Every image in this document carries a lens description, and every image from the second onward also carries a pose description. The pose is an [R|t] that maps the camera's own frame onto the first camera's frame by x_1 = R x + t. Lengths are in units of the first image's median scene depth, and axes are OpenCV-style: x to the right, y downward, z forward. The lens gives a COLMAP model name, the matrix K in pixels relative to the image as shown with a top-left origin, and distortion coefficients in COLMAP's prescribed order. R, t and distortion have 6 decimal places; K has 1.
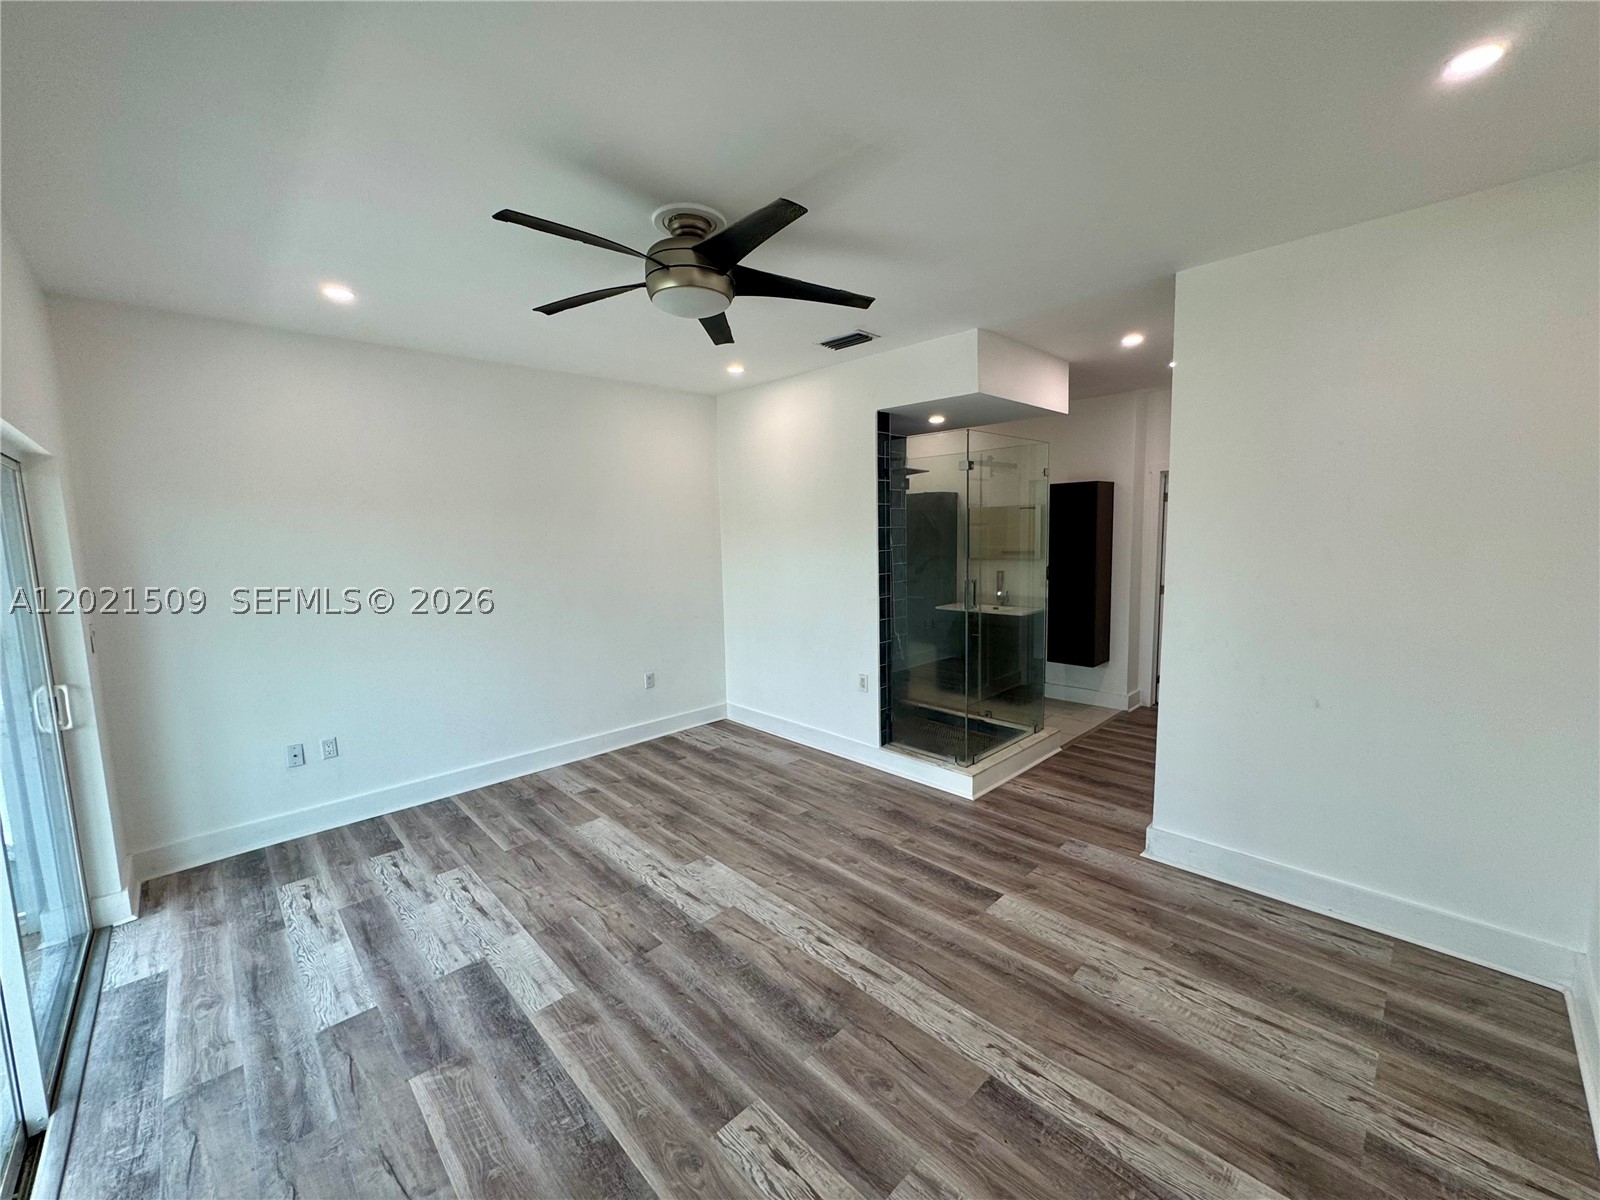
lens RADIAL K [[635.5, 0, 808.0], [0, 635.5, 596.5], [0, 0, 1]] dist [-0.000822, -0.000898]
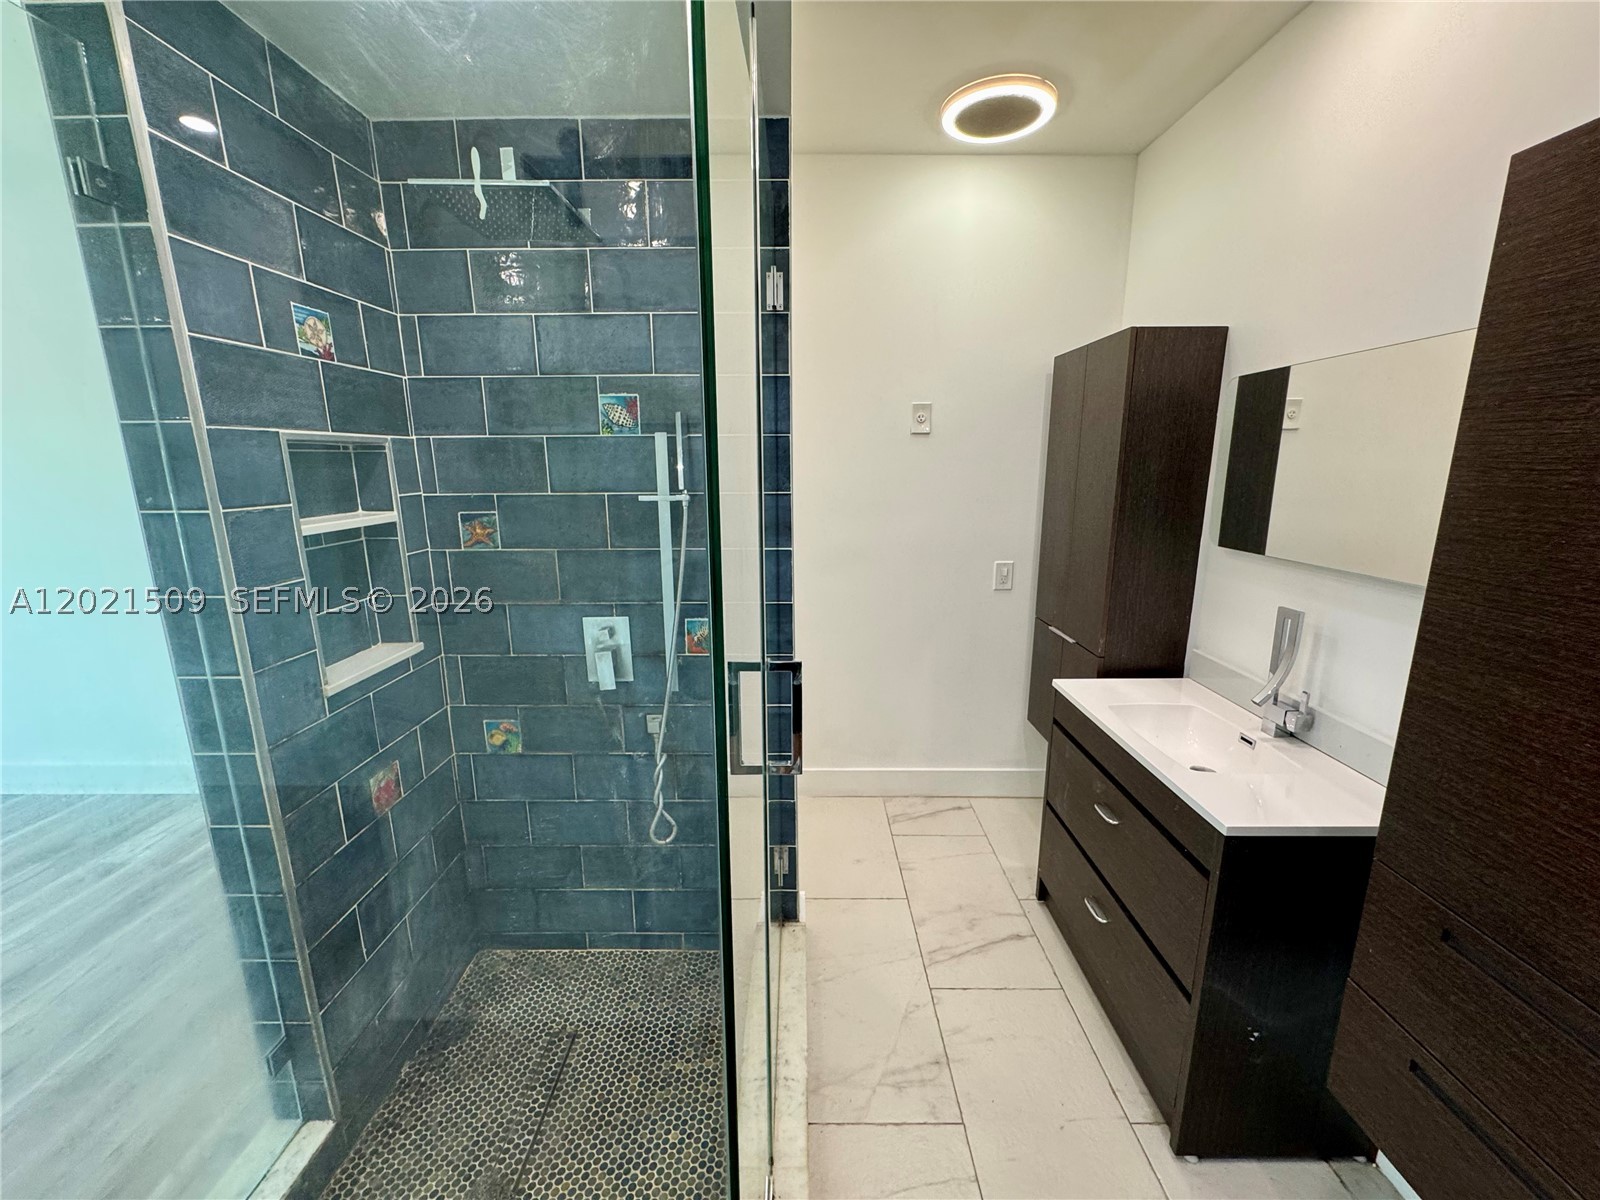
lens RADIAL K [[635.5, 0, 801.8], [0, 635.5, 597.8], [0, 0, 1]] dist [-0.000822, -0.000898]
pose [[0.714207, 0.165245, -0.680149, 0.804160], [-0.083600, 0.984915, 0.151504, -0.163072], [0.694924, -0.051344, 0.717248, 1.611147]]
